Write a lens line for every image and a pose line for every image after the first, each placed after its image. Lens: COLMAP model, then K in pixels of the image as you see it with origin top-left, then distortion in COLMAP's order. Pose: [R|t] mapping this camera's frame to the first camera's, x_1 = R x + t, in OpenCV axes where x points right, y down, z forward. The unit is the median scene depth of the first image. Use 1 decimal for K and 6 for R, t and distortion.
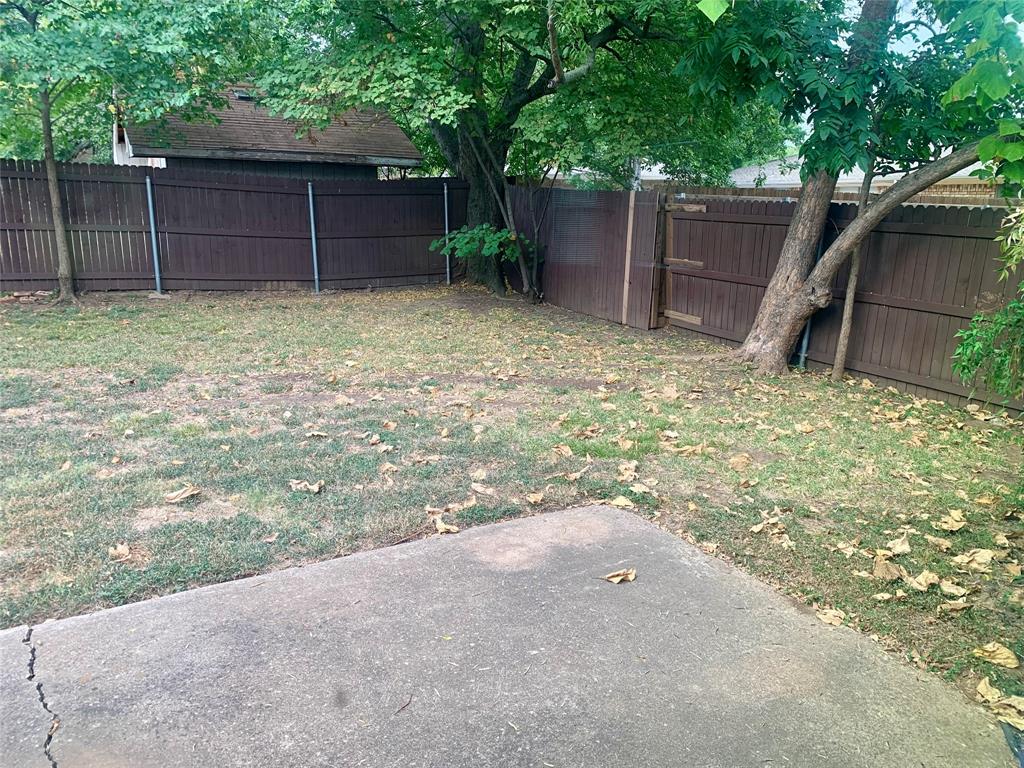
lens RADIAL K [[796.9, 0, 512.0], [0, 796.9, 384.0], [0, 0, 1]] dist [0.001386, -0.006088]
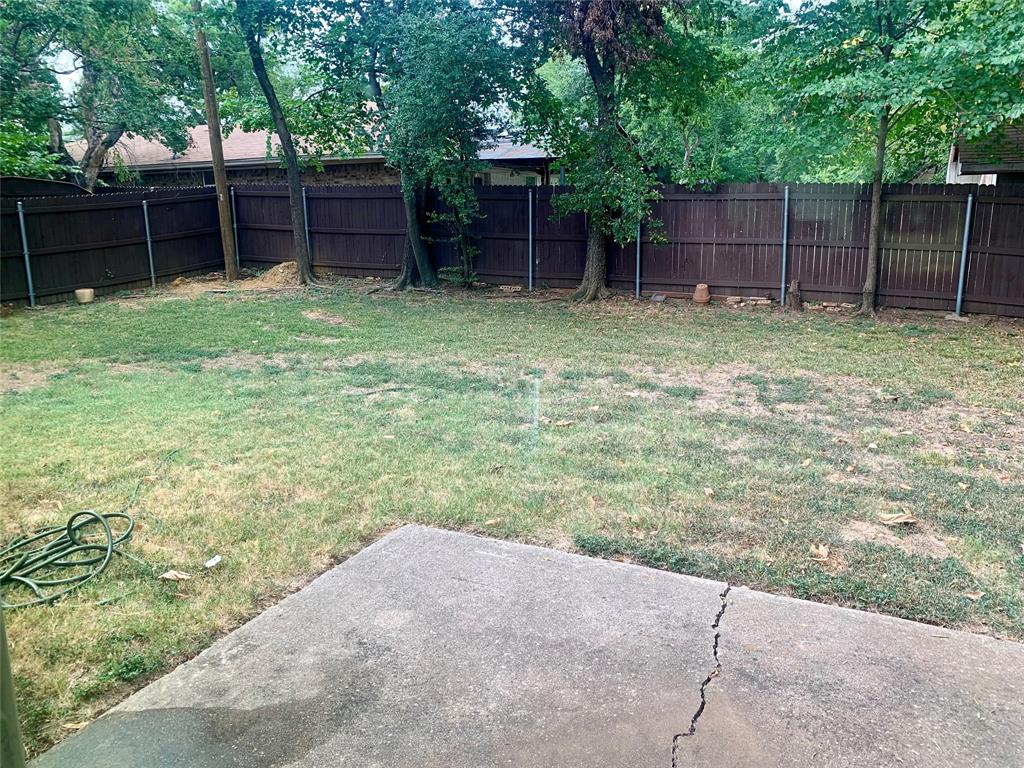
lens RADIAL K [[796.9, 0, 512.0], [0, 796.9, 384.0], [0, 0, 1]] dist [0.001386, -0.006088]
pose [[0.536329, 0.162466, -0.828225, 0.103249], [-0.178249, 0.980968, 0.077001, -0.013676], [0.824972, 0.106332, 0.555081, 0.039443]]
